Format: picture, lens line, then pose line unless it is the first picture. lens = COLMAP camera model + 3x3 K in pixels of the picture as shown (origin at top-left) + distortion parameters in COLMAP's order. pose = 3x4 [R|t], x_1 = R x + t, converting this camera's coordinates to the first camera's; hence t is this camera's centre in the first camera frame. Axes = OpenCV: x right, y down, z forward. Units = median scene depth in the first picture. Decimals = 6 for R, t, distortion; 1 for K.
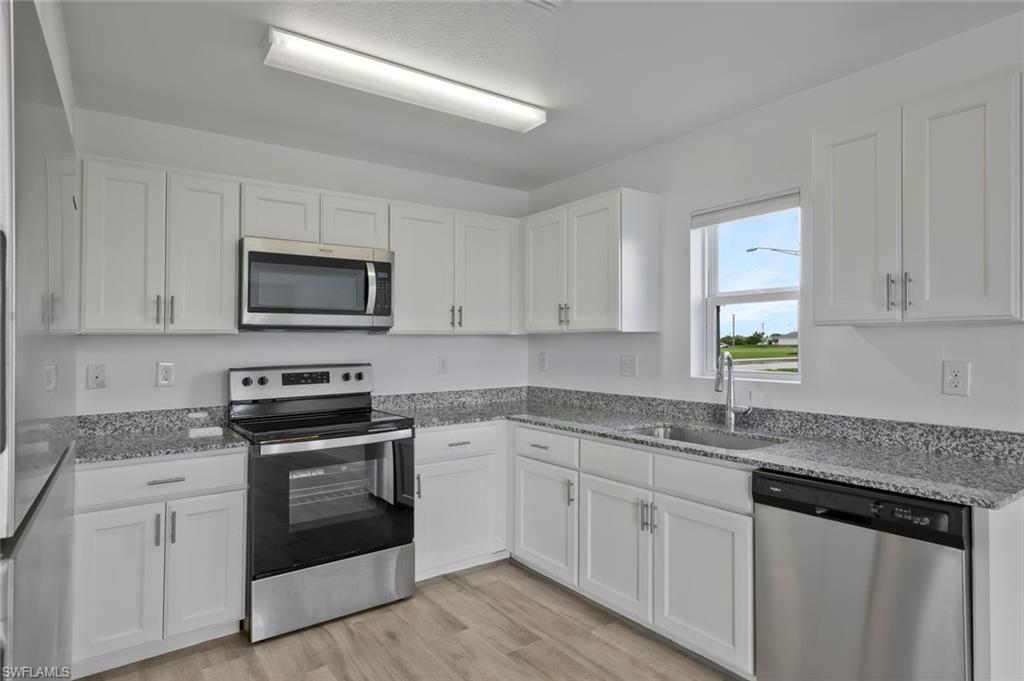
lens RADIAL K [[566.0, 0, 516.9], [0, 566.0, 342.1], [0, 0, 1]] dist [0.006281, 0.000131]
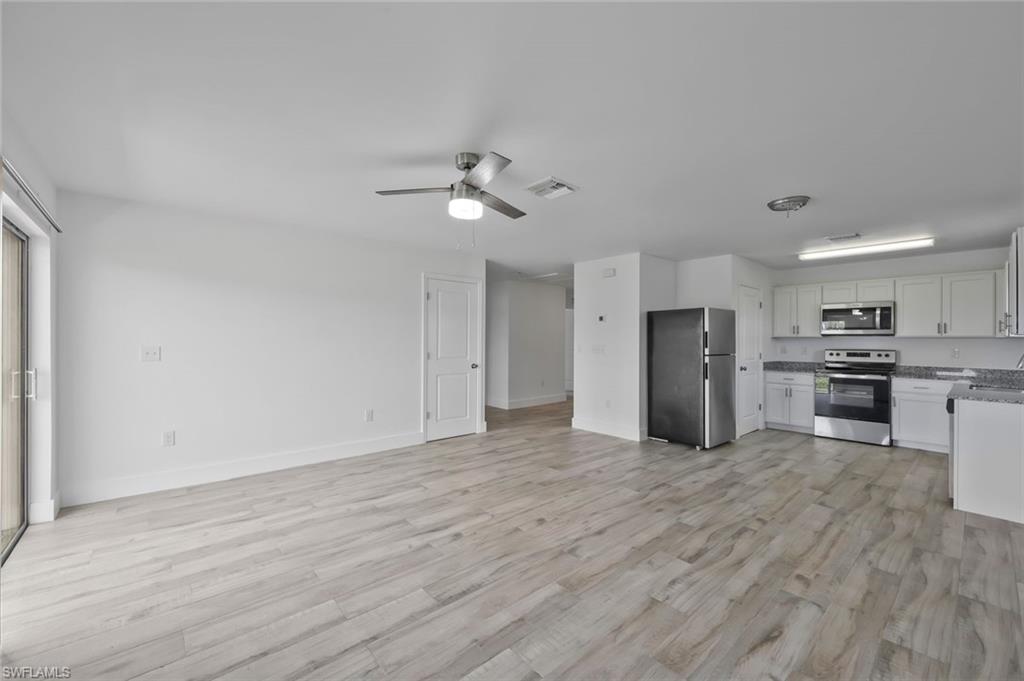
lens RADIAL K [[415.2, 0, 512.8], [0, 415.2, 337.7], [0, 0, 1]] dist [-0.002292, 0.001669]
pose [[0.094502, 0.003206, -0.995520, 1.404026], [-0.007985, 0.999965, 0.002462, -0.004172], [0.995493, 0.007717, 0.094524, -0.747443]]
